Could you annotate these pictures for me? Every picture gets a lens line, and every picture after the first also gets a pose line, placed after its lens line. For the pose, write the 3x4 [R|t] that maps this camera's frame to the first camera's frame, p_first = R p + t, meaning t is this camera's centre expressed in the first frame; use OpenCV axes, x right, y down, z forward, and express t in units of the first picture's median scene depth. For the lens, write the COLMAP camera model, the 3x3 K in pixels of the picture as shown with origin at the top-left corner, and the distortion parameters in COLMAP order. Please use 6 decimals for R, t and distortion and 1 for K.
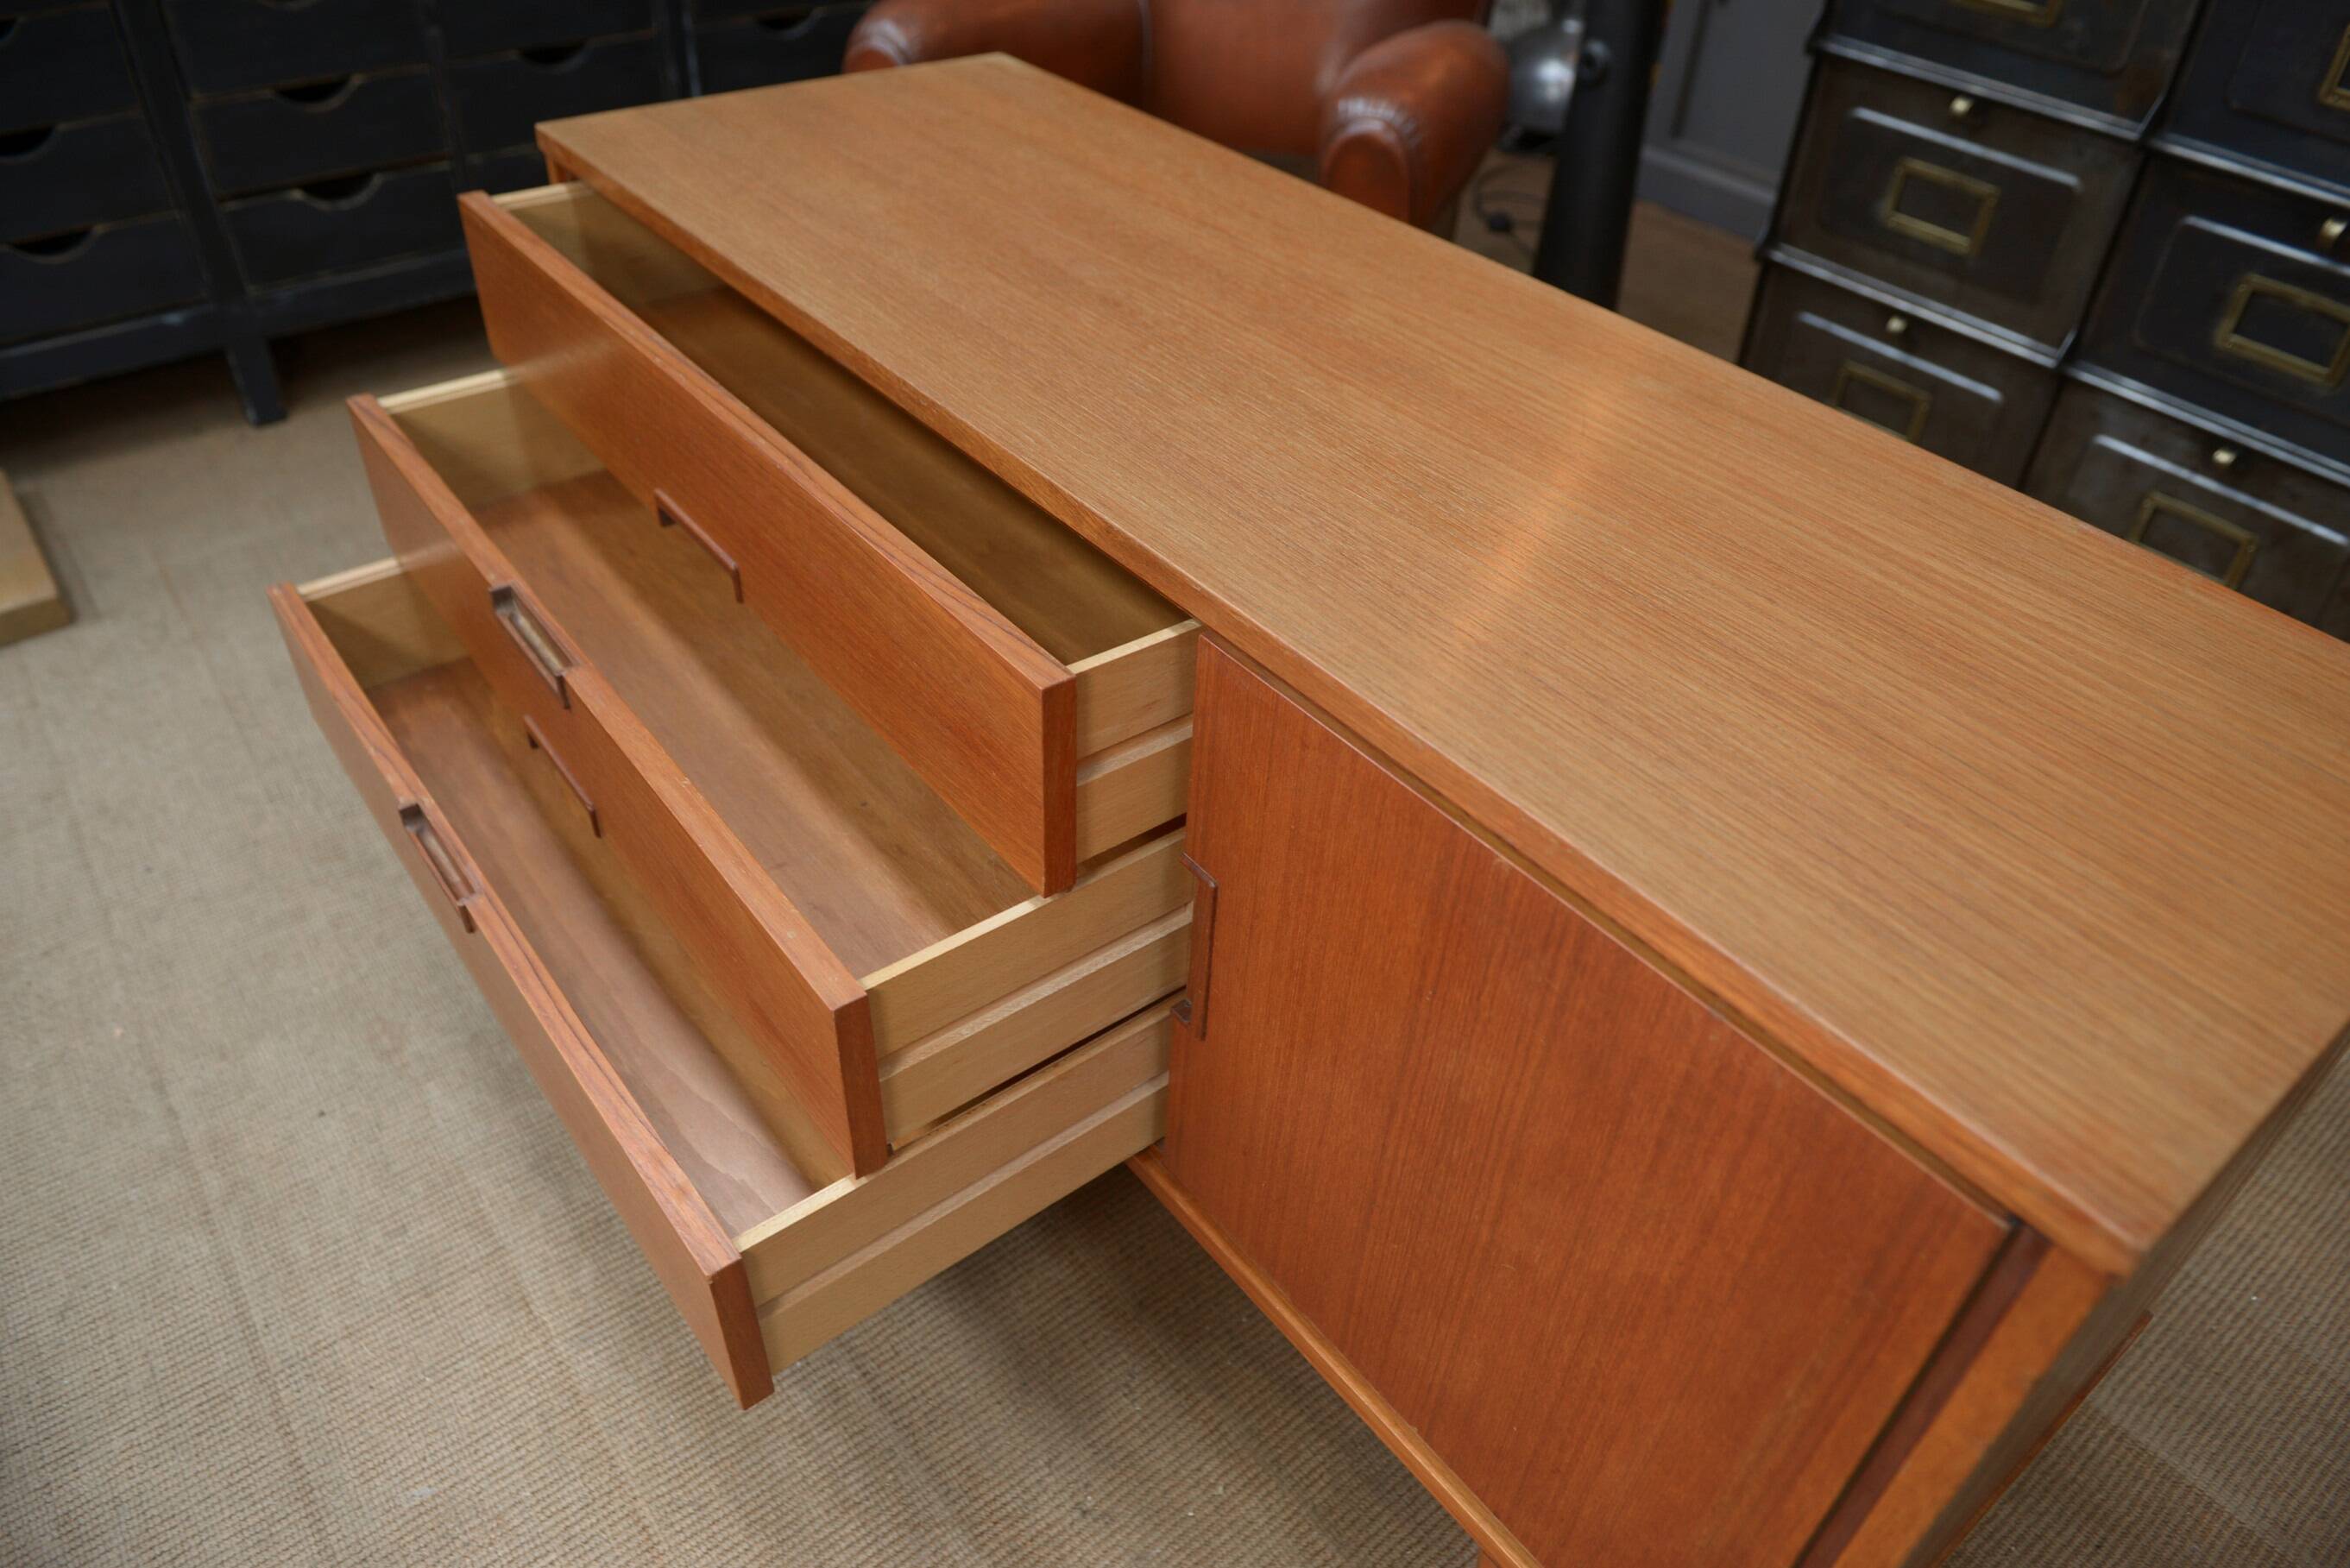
lens RADIAL K [[1578.4, 0, 1186.2], [0, 1578.4, 797.9], [0, 0, 1]] dist [-0.068109, 0.008494]
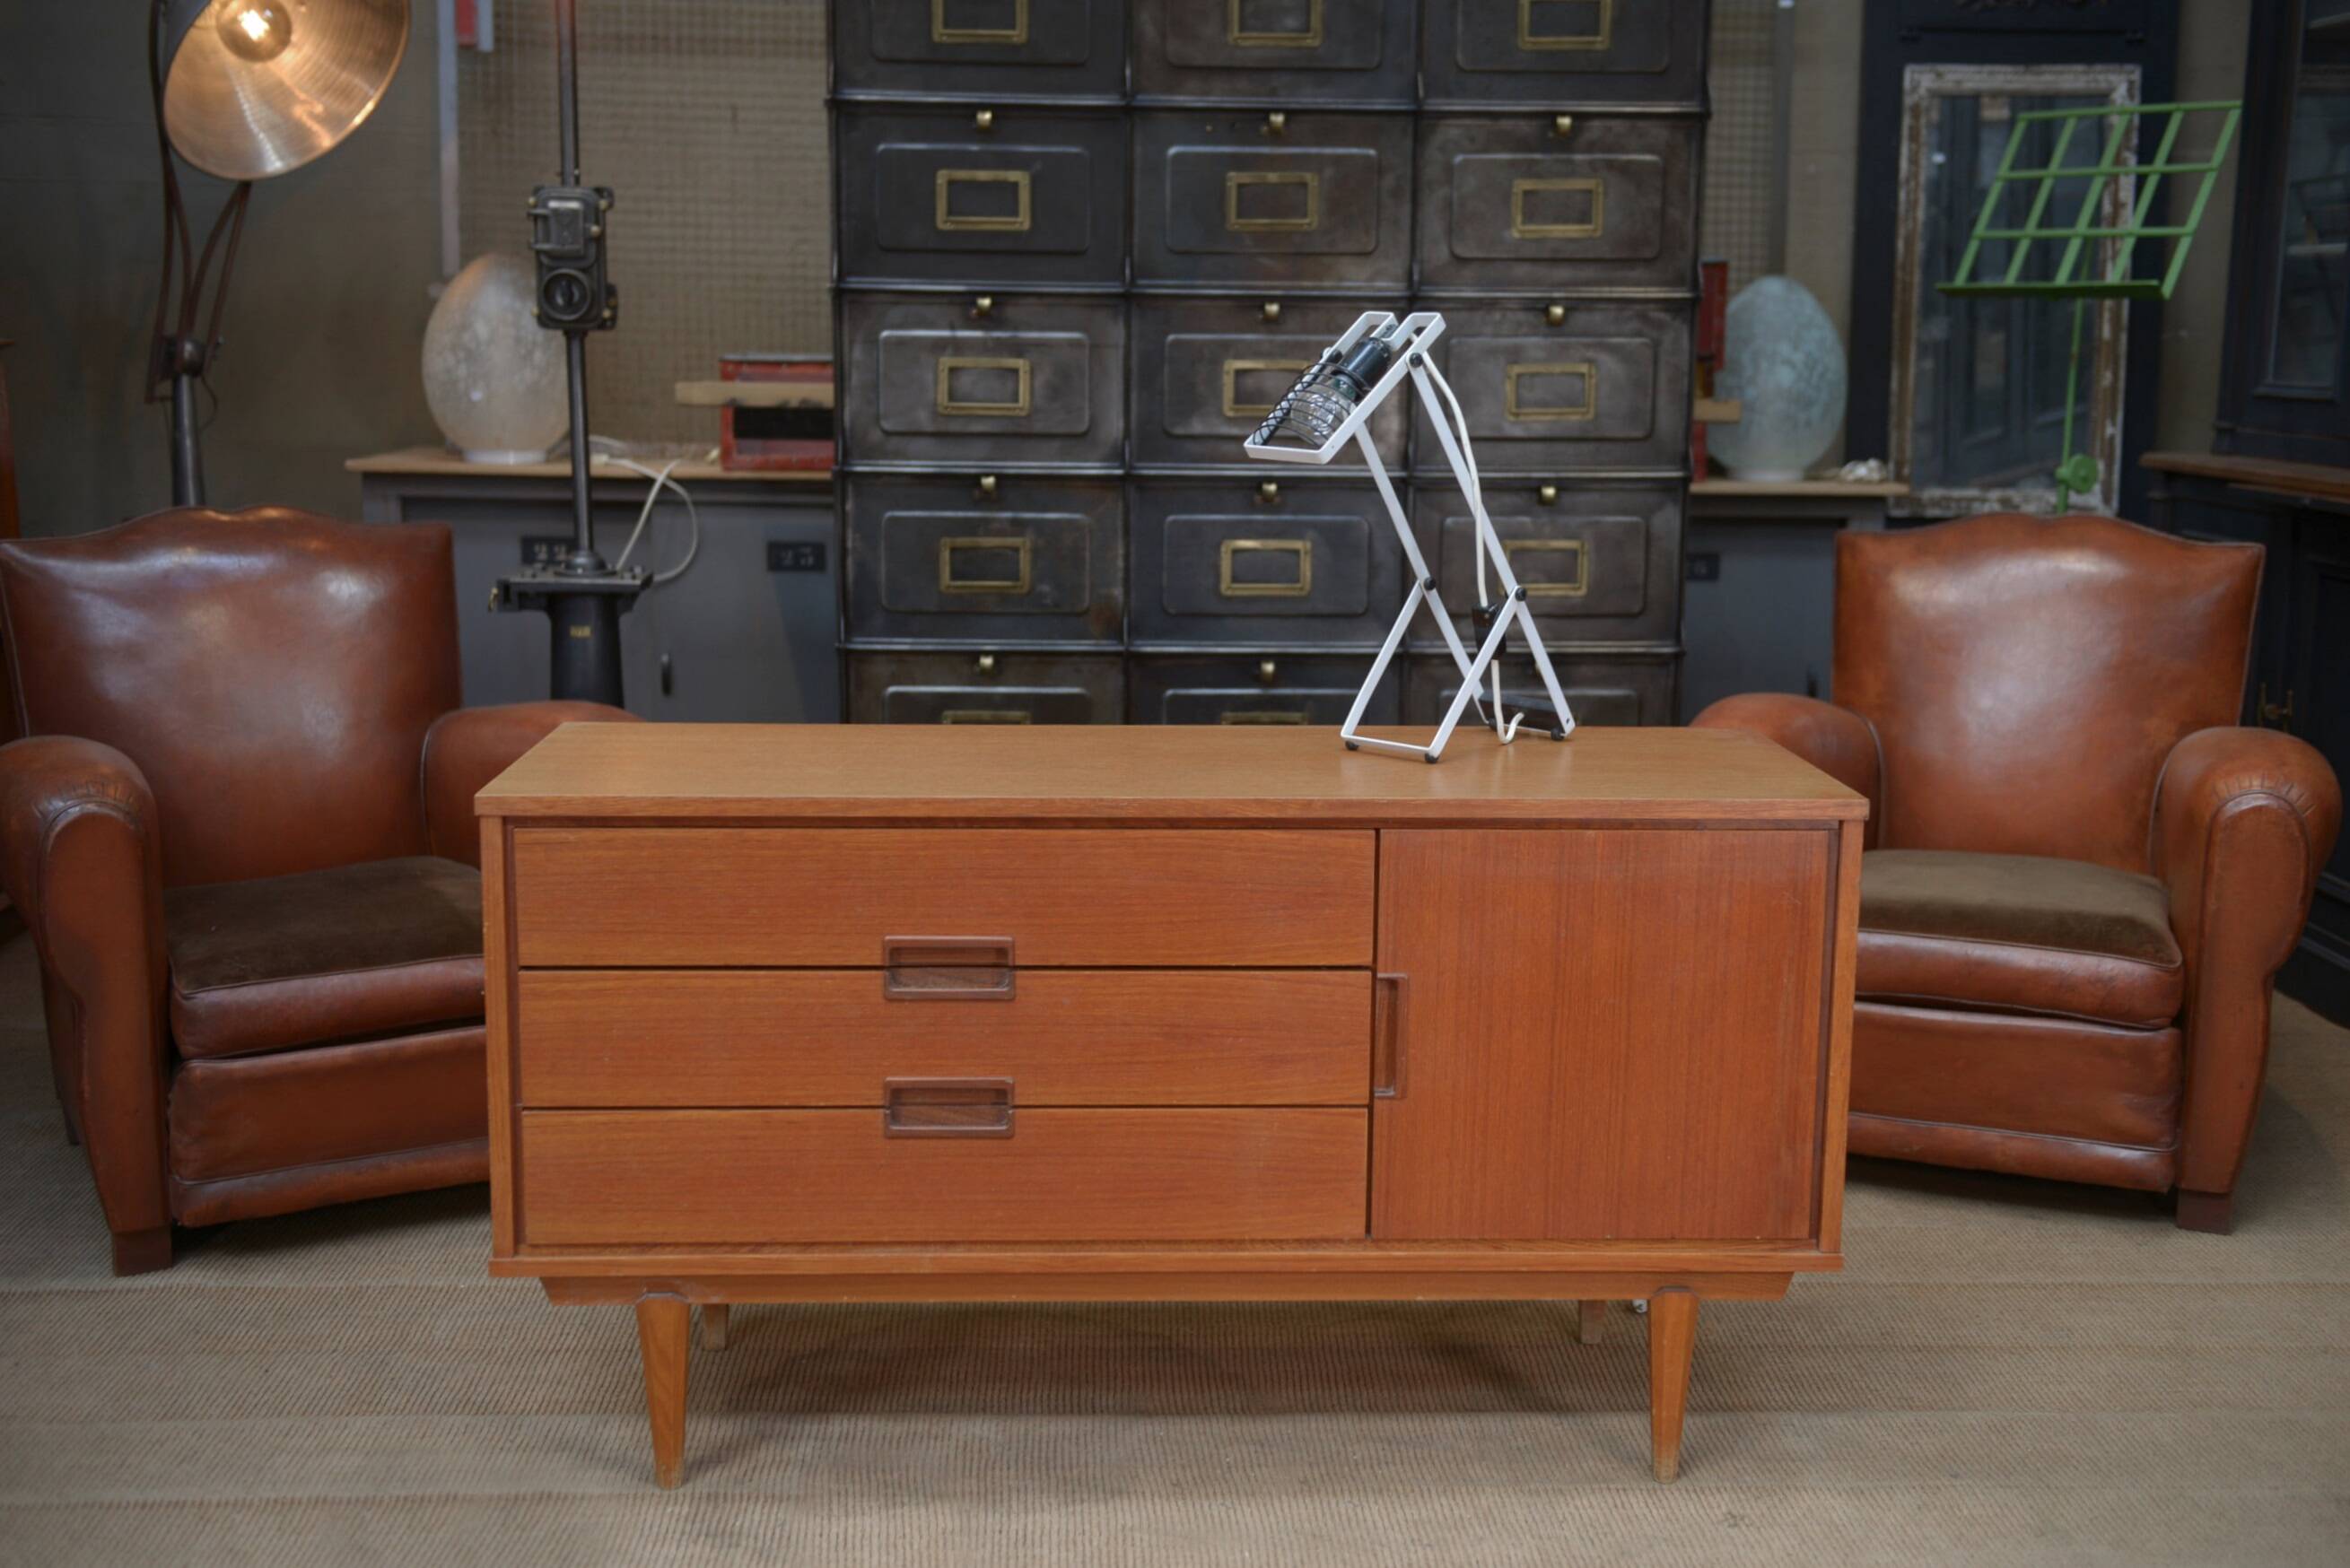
lens RADIAL K [[2654.7, 0, 1186.4], [0, 2654.7, 784.7], [0, 0, 1]] dist [0.067413, 0.000000]
pose [[0.585681, -0.184012, 0.789378, -1.767045], [0.522967, 0.829849, -0.194570, 0.235816], [-0.619261, 0.526774, 0.582259, -0.524299]]
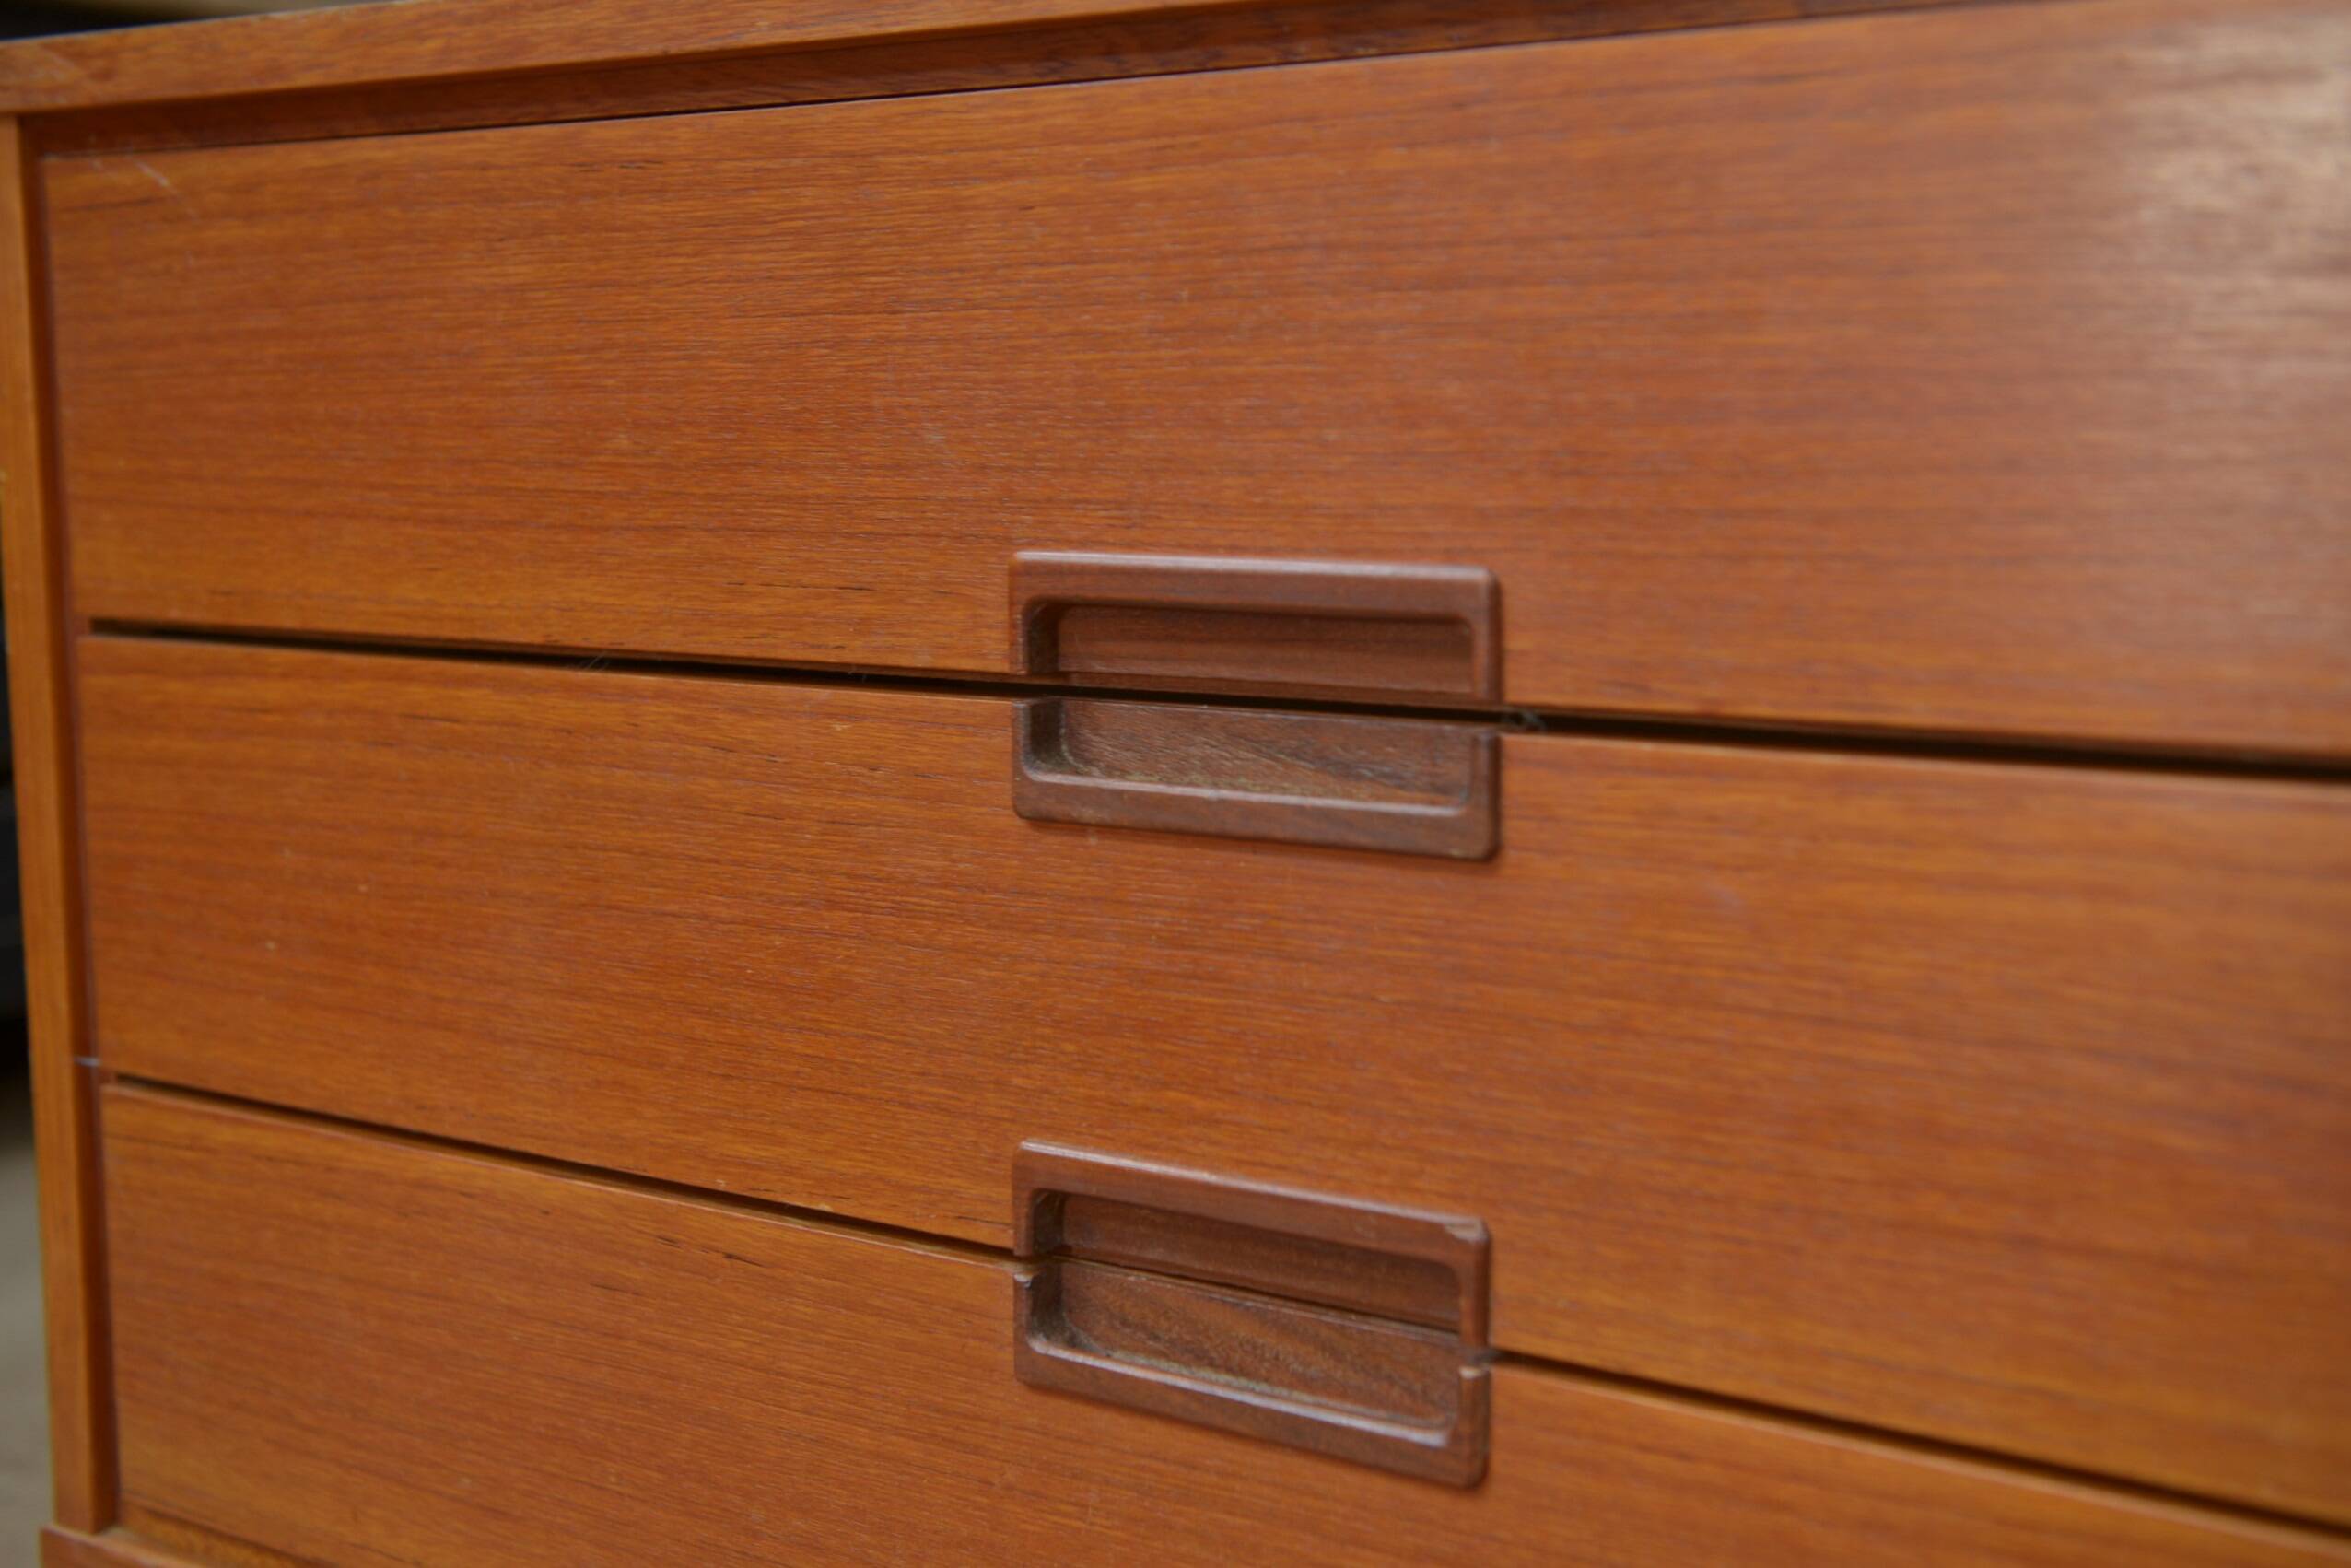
lens RADIAL K [[2656.2, 0, 1186.0], [0, 2656.2, 795.9], [0, 0, 1]] dist [0.067413, 0.000000]
pose [[0.942050, -0.095039, 0.321730, -0.388770], [0.245343, 0.849257, -0.467514, 0.085613], [-0.228799, 0.519355, 0.823360, 0.522081]]
